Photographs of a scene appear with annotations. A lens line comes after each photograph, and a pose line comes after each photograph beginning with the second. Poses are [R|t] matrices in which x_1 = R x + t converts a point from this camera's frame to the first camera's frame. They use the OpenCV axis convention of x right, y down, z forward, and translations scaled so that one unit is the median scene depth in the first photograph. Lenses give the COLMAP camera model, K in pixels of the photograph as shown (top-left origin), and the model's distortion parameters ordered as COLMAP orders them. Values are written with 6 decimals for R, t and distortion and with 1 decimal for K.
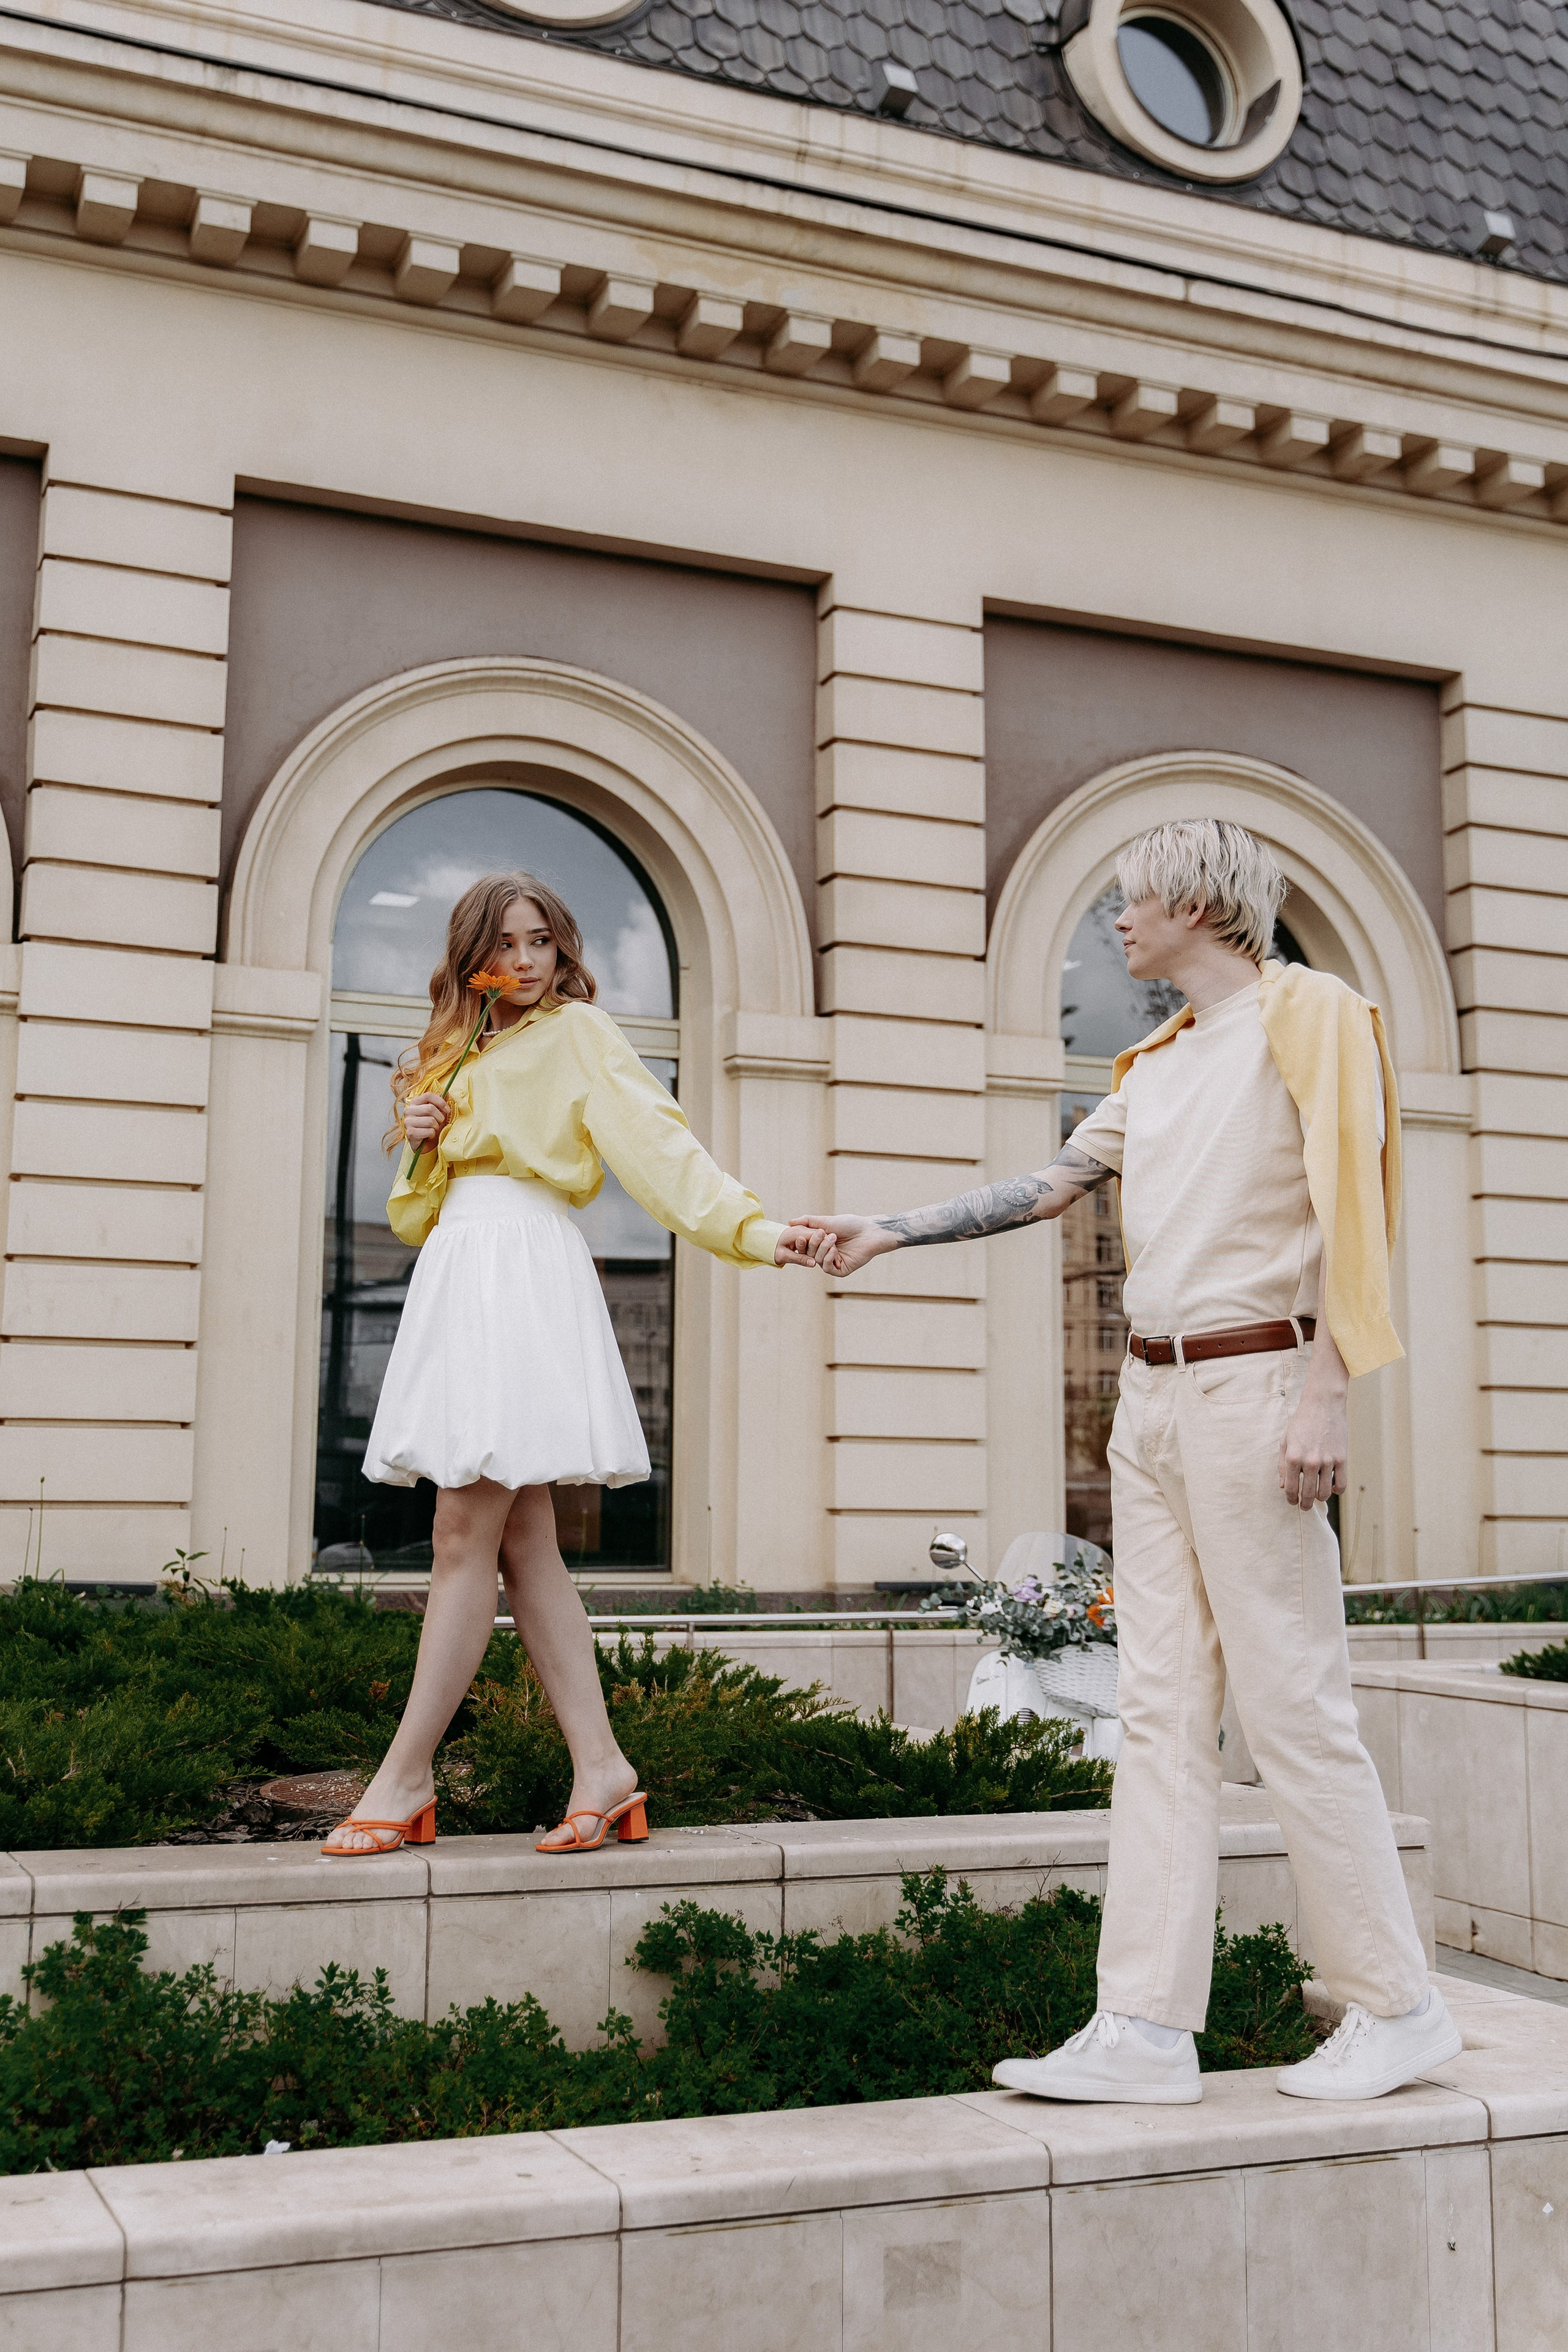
lens RADIAL K [[2286.2, 0, 783.5], [0, 2286.2, 1192.0], [0, 0, 1]] dist [0.010334, 0.000000]
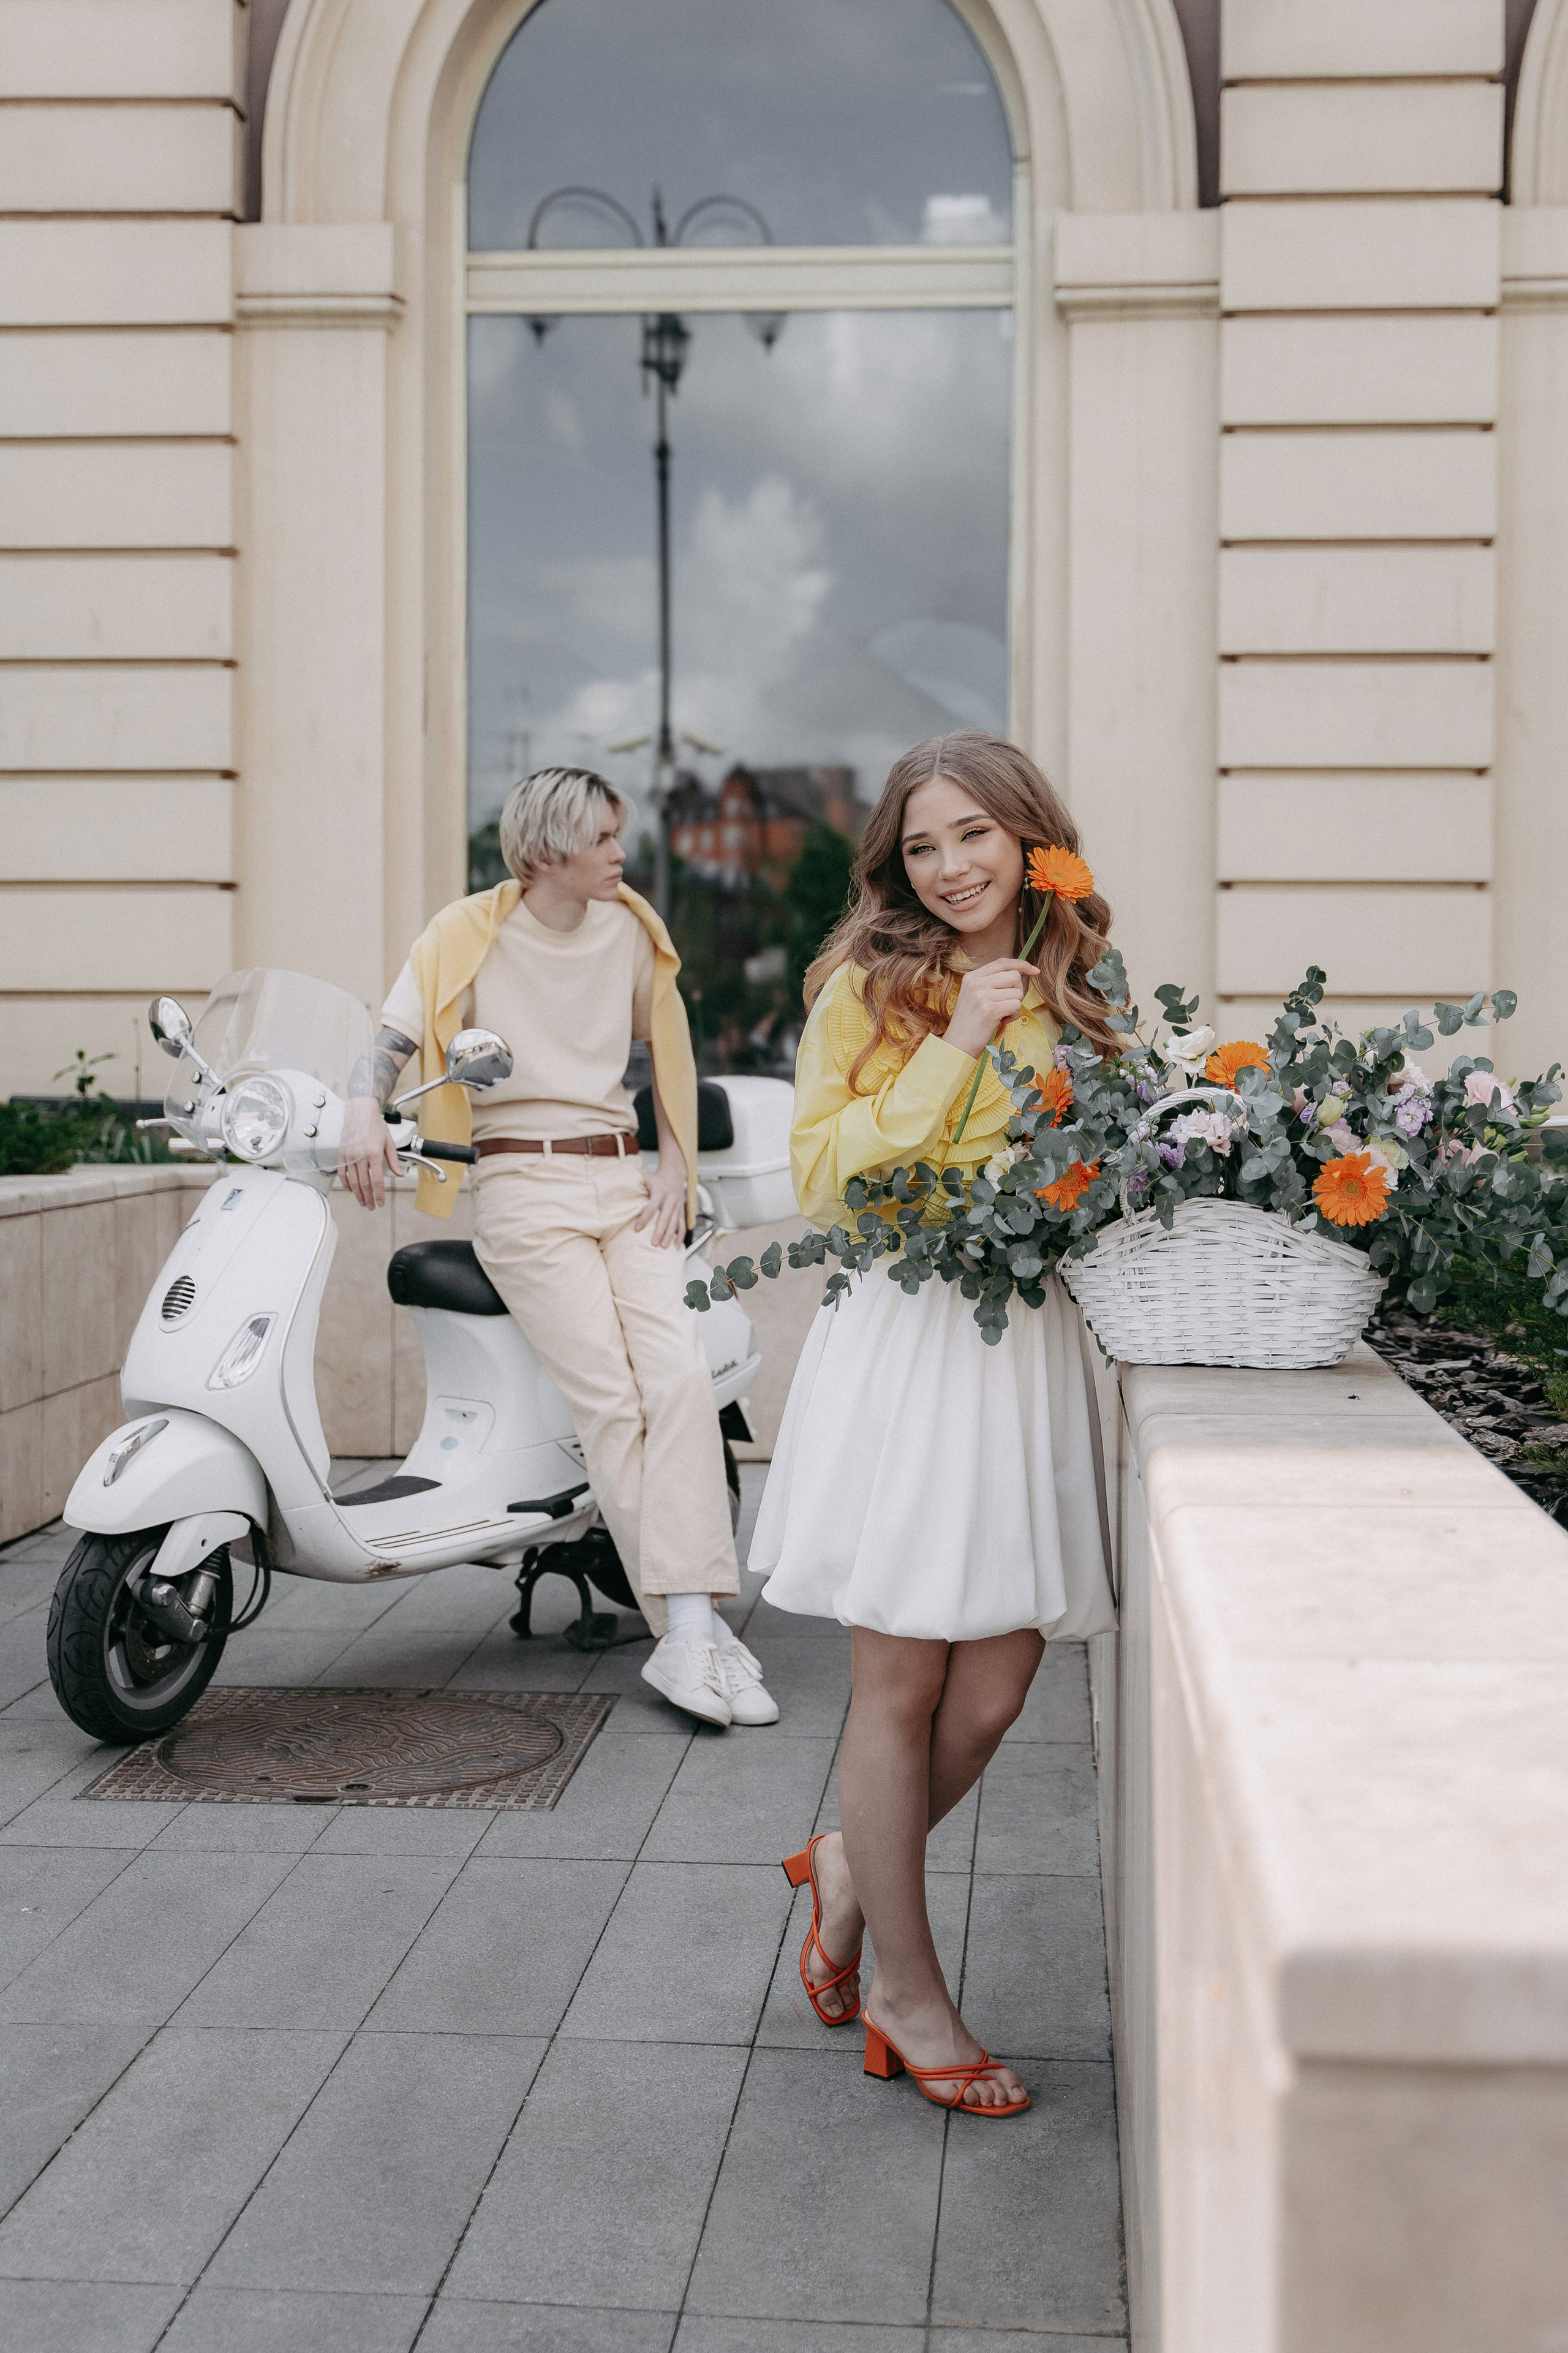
lens RADIAL K [[3224.7, 0, 784.1], [0, 3224.7, 1172.3], [0, 0, 1]] dist [0.098223, 0.000000]
pose [[0.905344, 0.016179, -0.424372, 0.544678], [0.065047, 0.982200, 0.176217, 0.033140], [0.419669, -0.187141, 0.888176, 0.207750]]
